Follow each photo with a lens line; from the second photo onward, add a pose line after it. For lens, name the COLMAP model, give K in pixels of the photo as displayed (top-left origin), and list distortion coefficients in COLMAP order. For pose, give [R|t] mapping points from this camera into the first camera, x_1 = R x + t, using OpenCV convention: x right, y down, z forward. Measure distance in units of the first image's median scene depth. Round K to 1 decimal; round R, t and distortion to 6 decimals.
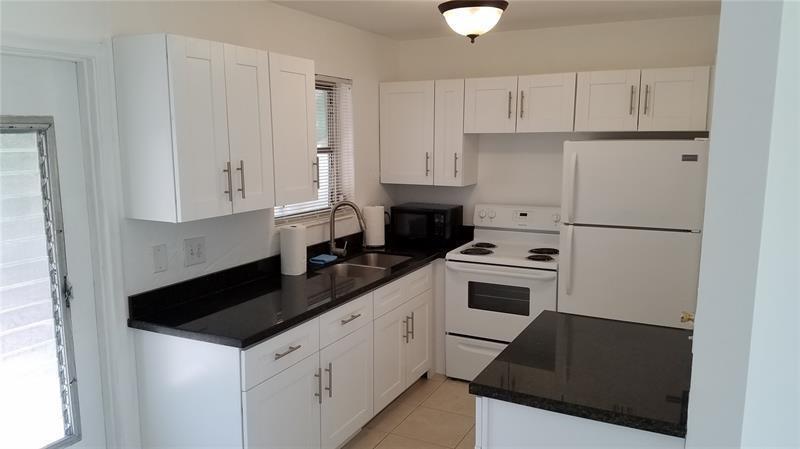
lens RADIAL K [[614.9, 0, 394.2], [0, 614.9, 235.1], [0, 0, 1]] dist [0.133109, -0.188502]
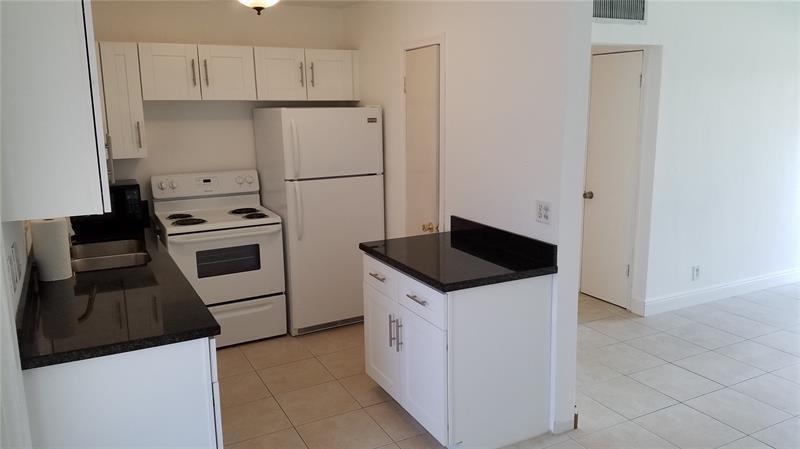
lens RADIAL K [[614.9, 0, 419.4], [0, 614.9, 225.7], [0, 0, 1]] dist [0.133109, -0.188502]
pose [[0.561653, -0.167948, 0.810148, -0.509886], [0.145068, 0.984002, 0.103417, -0.018150], [-0.814556, 0.059442, 0.577032, 0.134892]]
